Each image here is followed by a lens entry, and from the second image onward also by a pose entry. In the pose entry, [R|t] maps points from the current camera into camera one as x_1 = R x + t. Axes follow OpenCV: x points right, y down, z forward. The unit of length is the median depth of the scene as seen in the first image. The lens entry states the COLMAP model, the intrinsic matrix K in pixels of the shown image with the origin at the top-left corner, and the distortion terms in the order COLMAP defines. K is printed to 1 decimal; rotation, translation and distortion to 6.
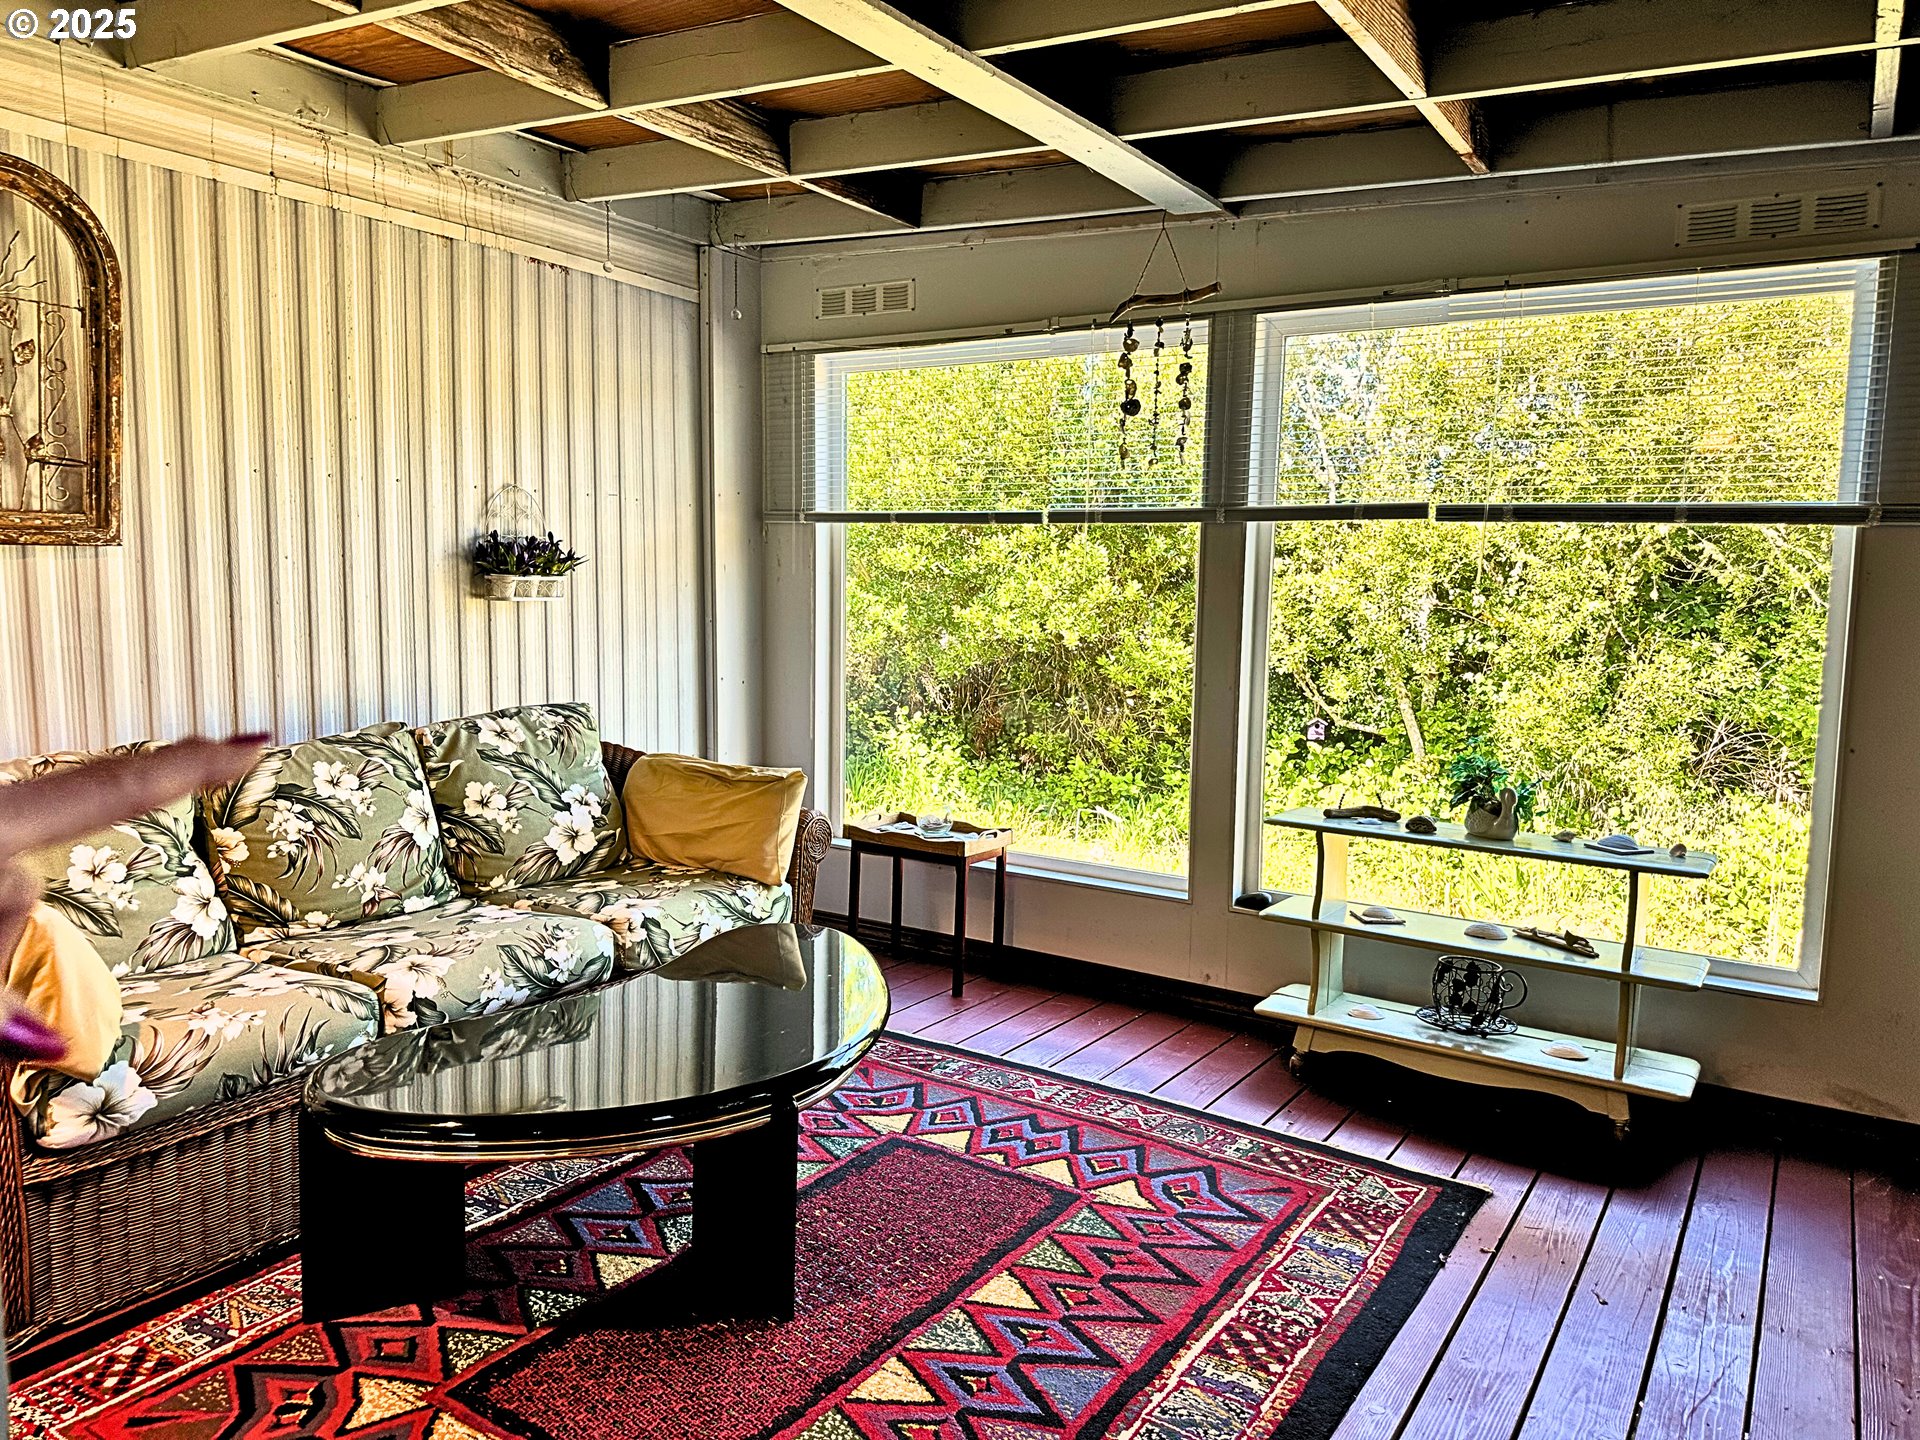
lens RADIAL K [[1380.2, 0, 960.0], [0, 1380.2, 720.0], [0, 0, 1]] dist [0.079211, -0.099595]
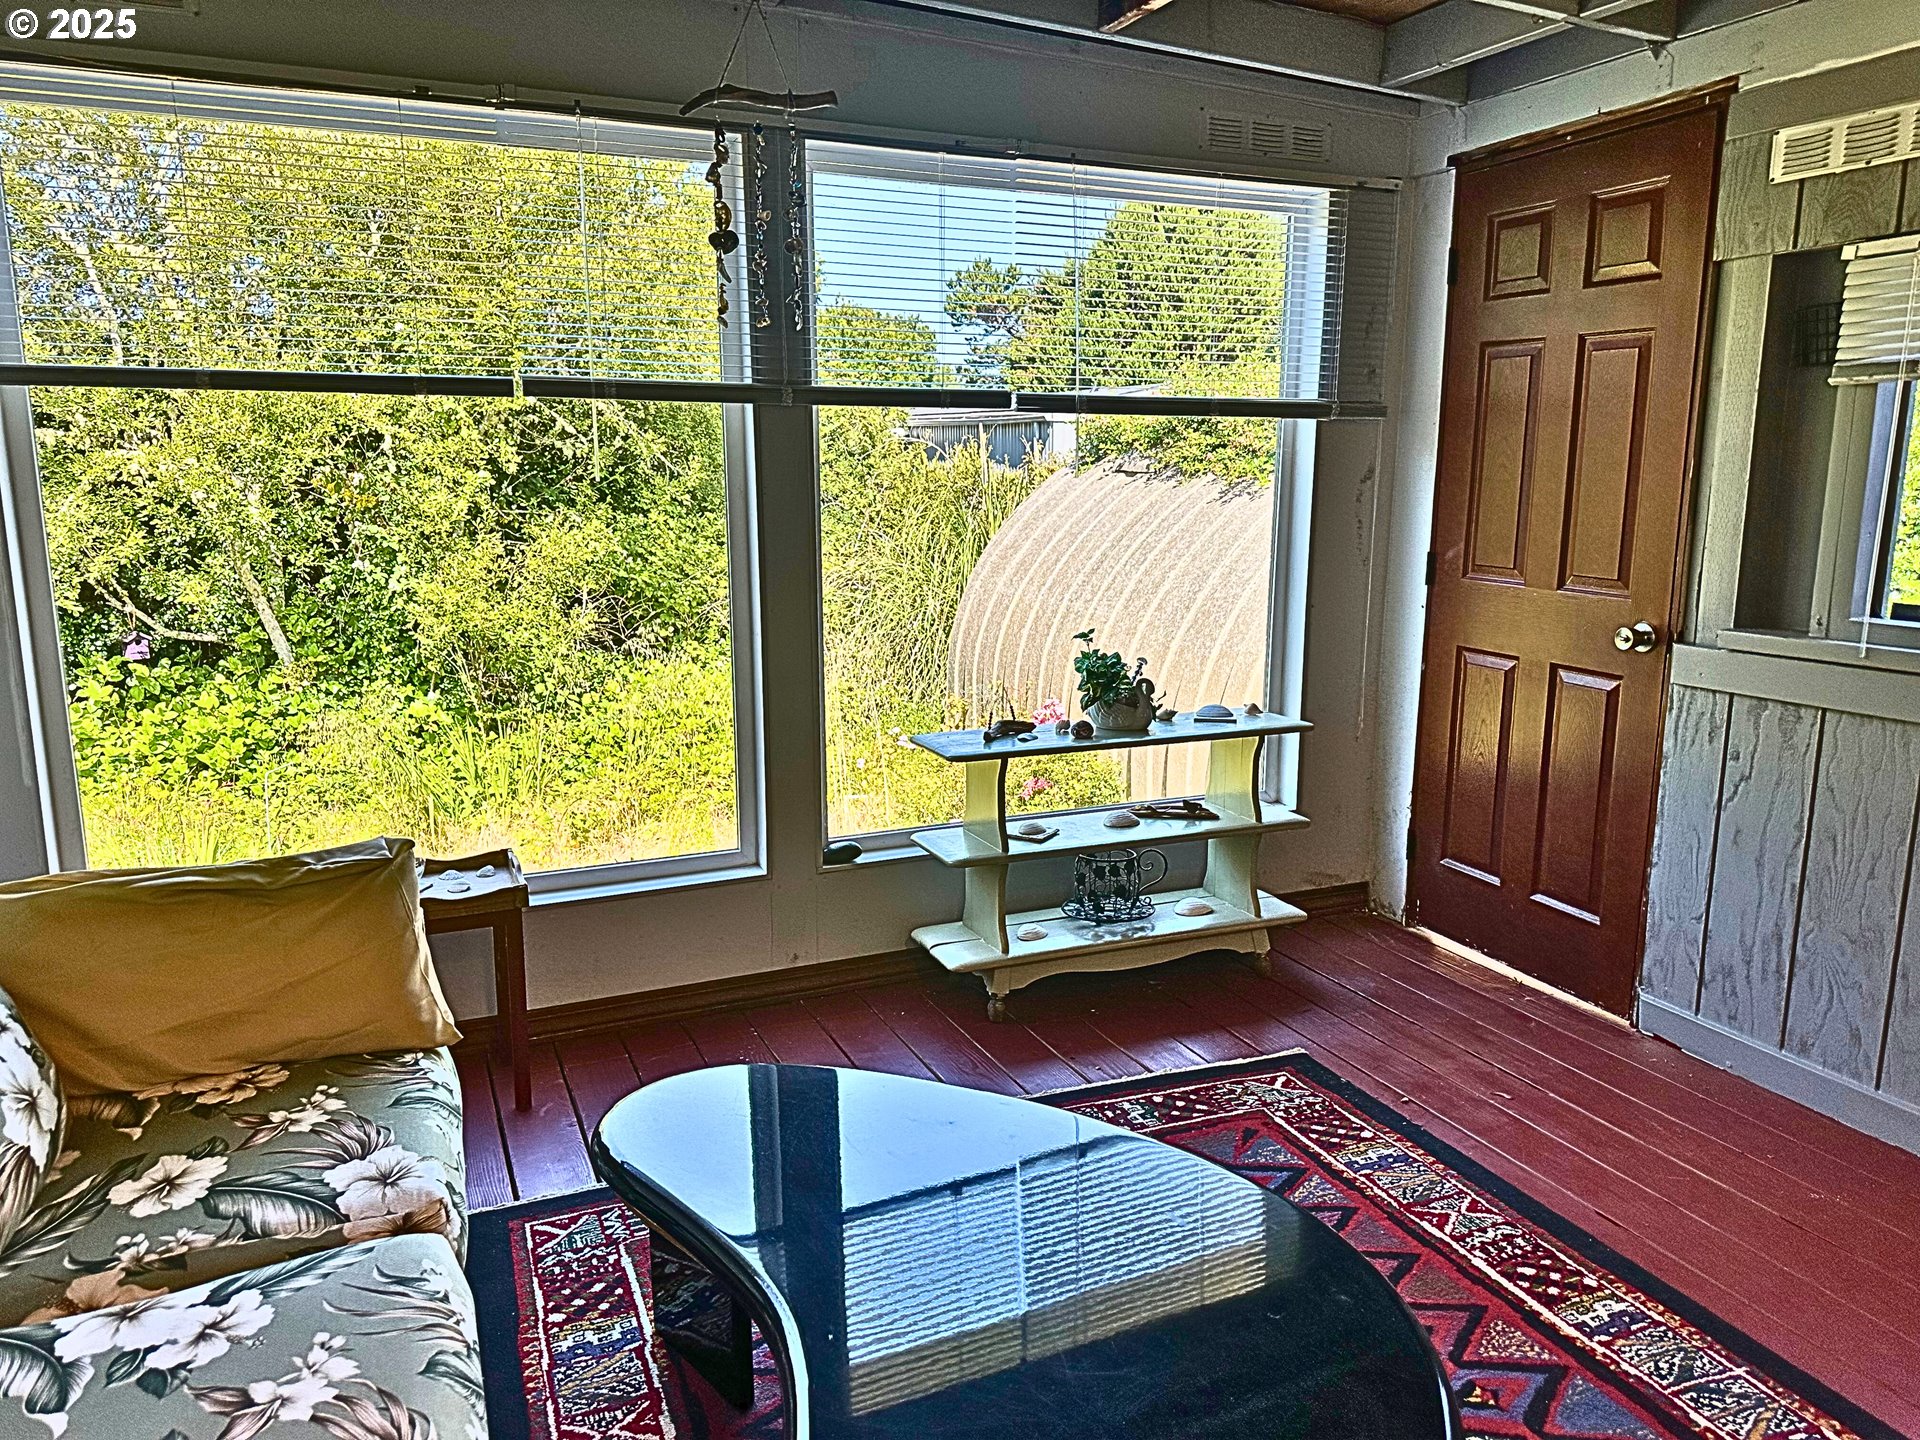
lens RADIAL K [[1380.2, 0, 960.0], [0, 1380.2, 720.0], [0, 0, 1]] dist [0.079211, -0.099595]
pose [[0.537999, -0.177437, 0.824059, -0.503193], [0.096575, 0.984132, 0.148854, -0.081987], [-0.837395, -0.000500, 0.546598, 0.540218]]
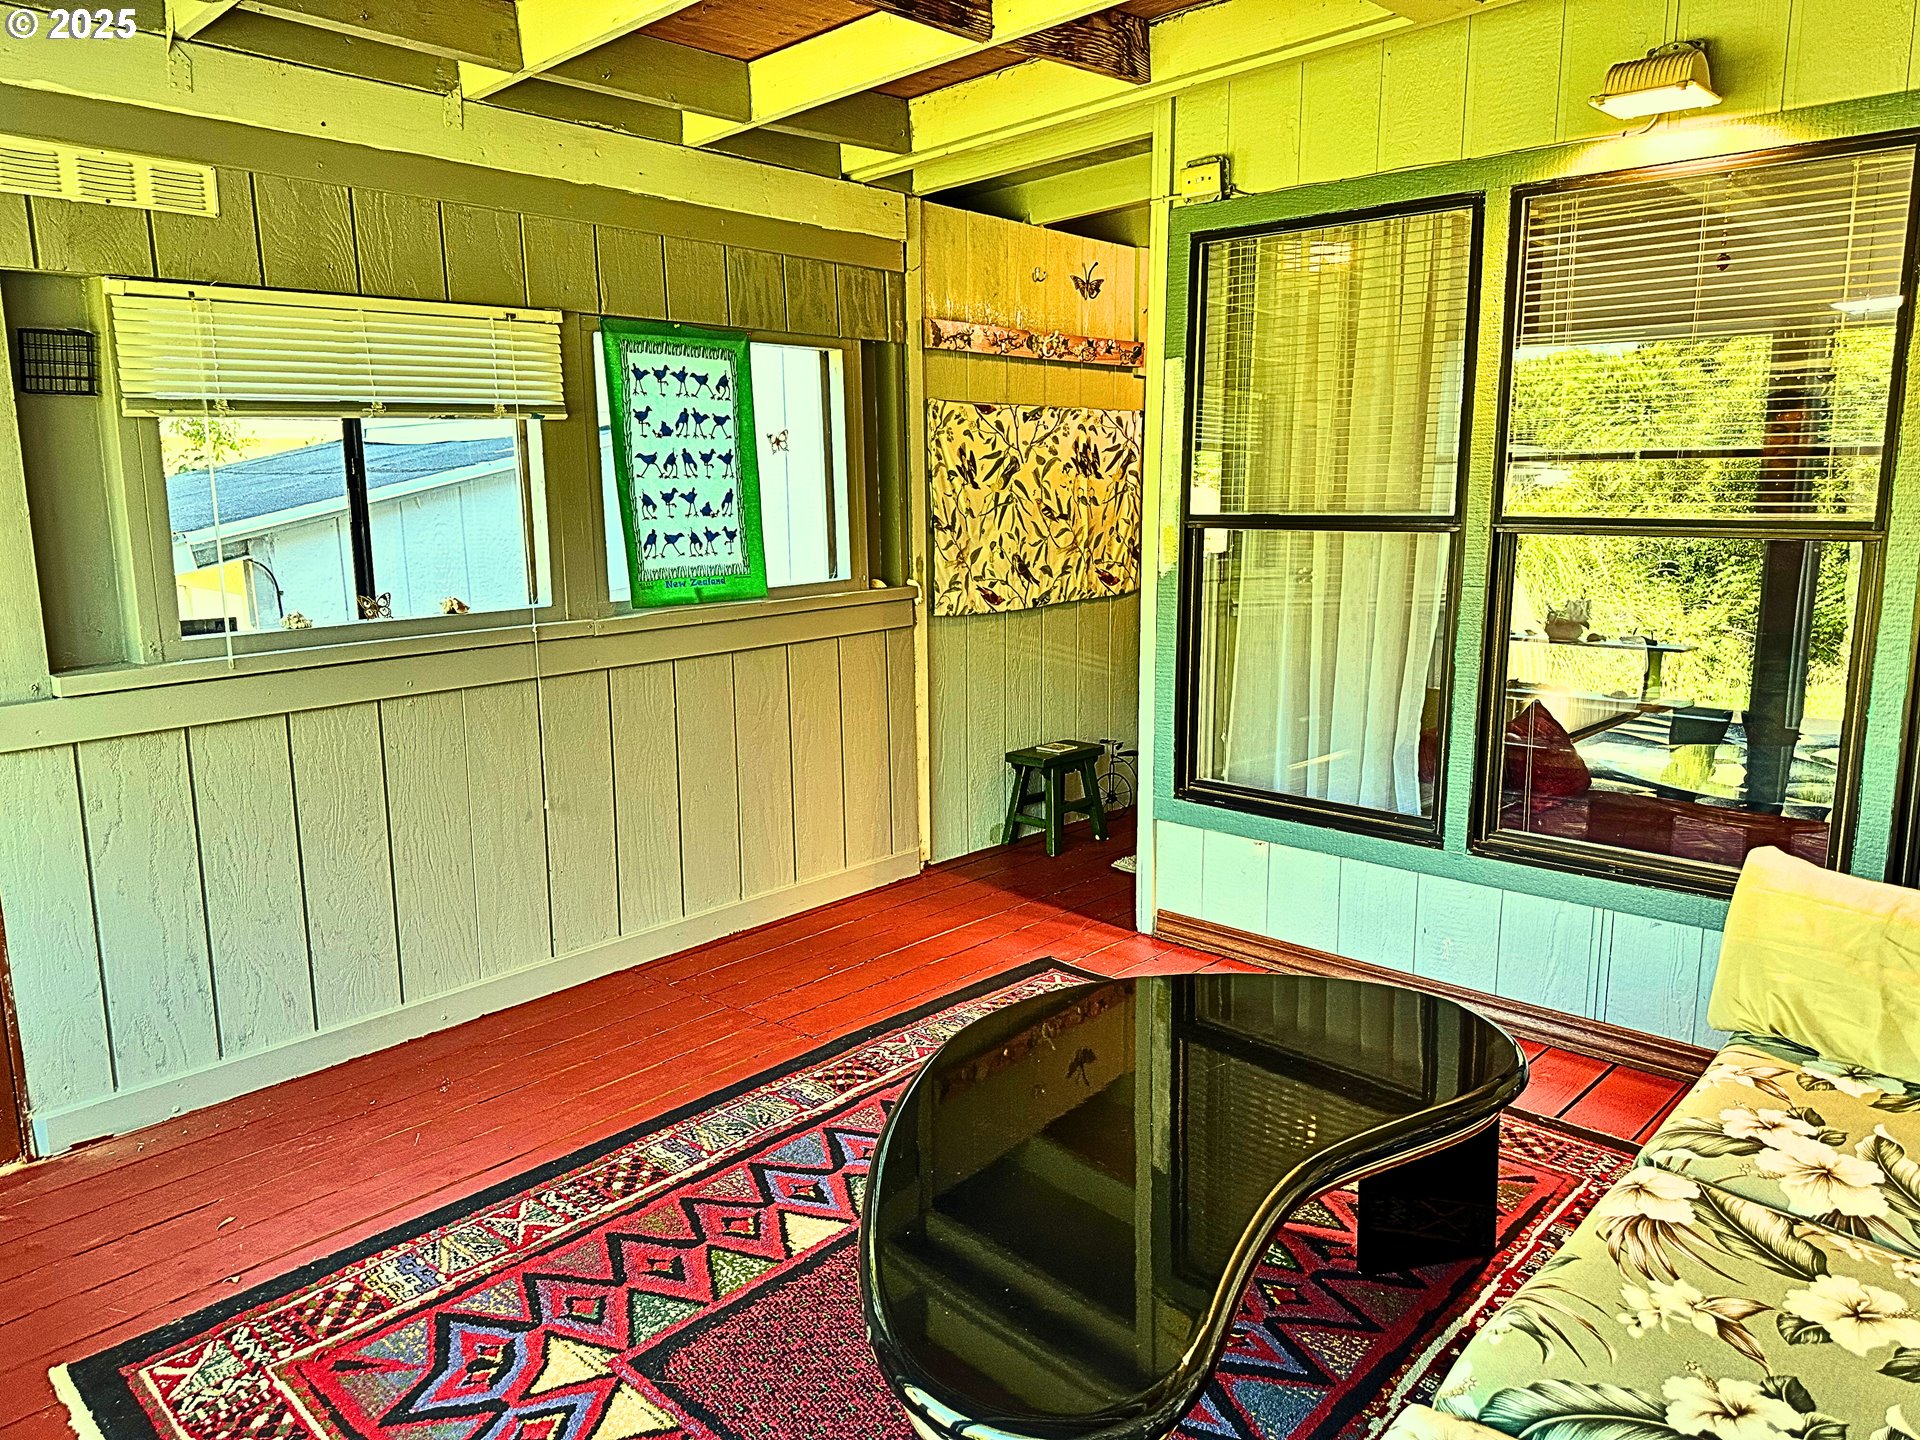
lens RADIAL K [[1319.0, 0, 1036.5], [0, 1319.0, 701.8], [0, 0, 1]] dist [0.000872, -0.001395]
pose [[-0.993222, -0.027748, 0.112874, -0.160265], [0.004423, 0.961361, 0.275256, -0.151165], [-0.116150, 0.273889, -0.954722, 1.264240]]
